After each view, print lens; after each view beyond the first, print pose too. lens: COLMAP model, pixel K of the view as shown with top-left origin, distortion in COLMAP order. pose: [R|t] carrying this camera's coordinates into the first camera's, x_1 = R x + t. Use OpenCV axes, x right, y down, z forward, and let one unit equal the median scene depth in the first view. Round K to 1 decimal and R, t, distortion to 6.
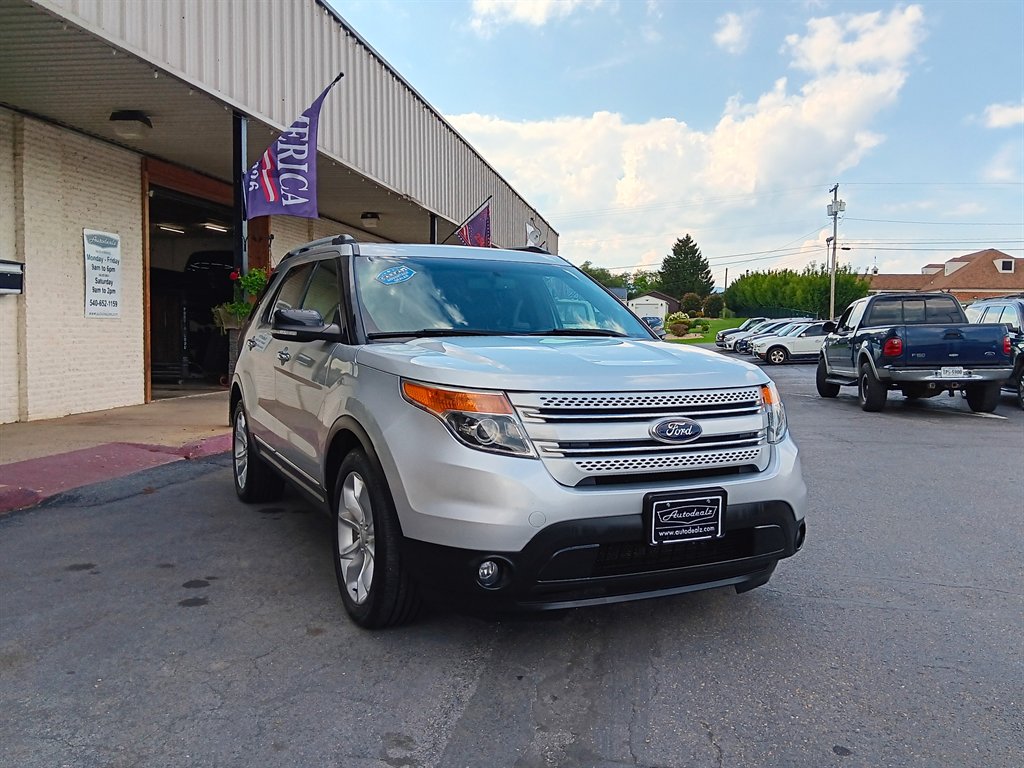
lens RADIAL K [[871.7, 0, 512.4], [0, 871.7, 387.5], [0, 0, 1]] dist [0.043034, -0.106216]
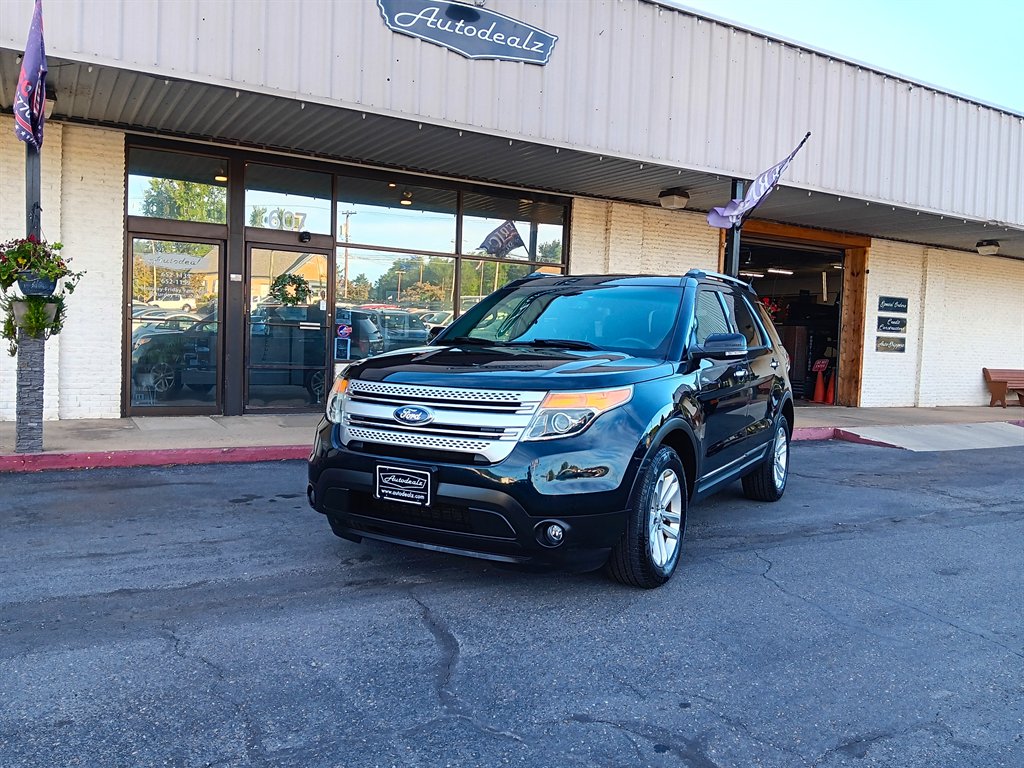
lens RADIAL K [[796.8, 0, 514.5], [0, 796.8, 381.3], [0, 0, 1]] dist [0.061533, -0.130327]
pose [[0.633653, 0.046512, -0.772218, 0.331532], [-0.075945, 0.997109, -0.002260, 0.002497], [0.769881, 0.060078, 0.635354, 0.036046]]
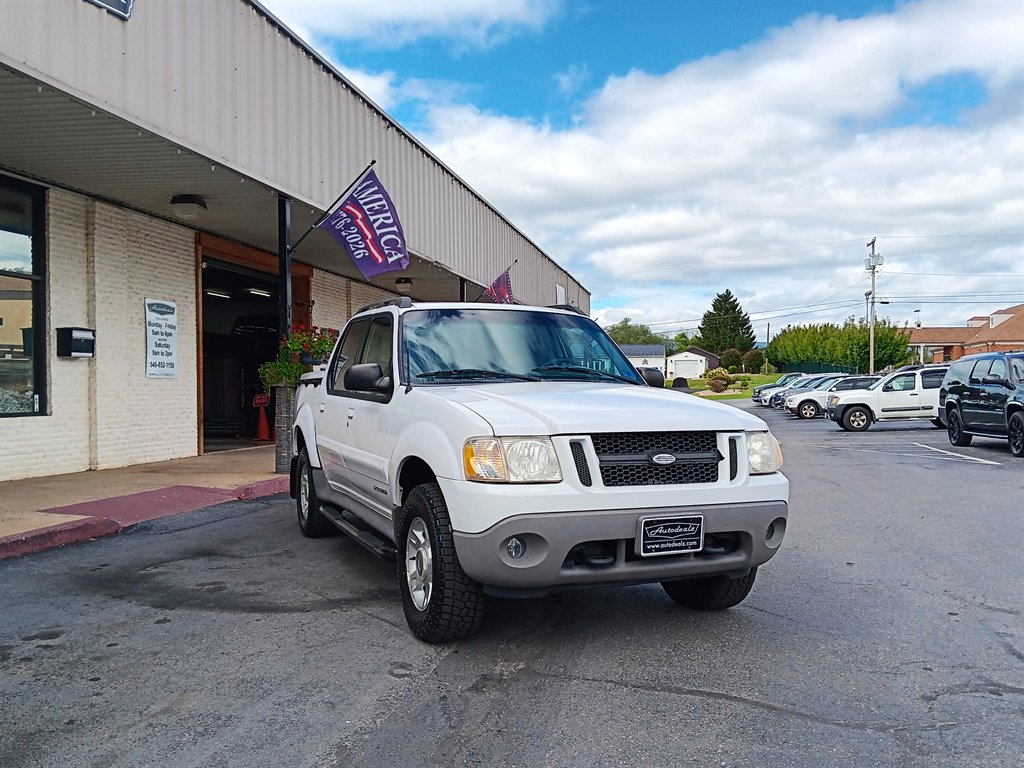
lens RADIAL K [[884.2, 0, 523.7], [0, 884.2, 420.8], [0, 0, 1]] dist [0.049946, -0.124357]
pose [[0.999391, -0.008782, -0.033764, 0.029543], [0.007800, 0.999545, -0.029121, 0.011527], [0.034005, 0.028840, 0.999005, -0.110656]]
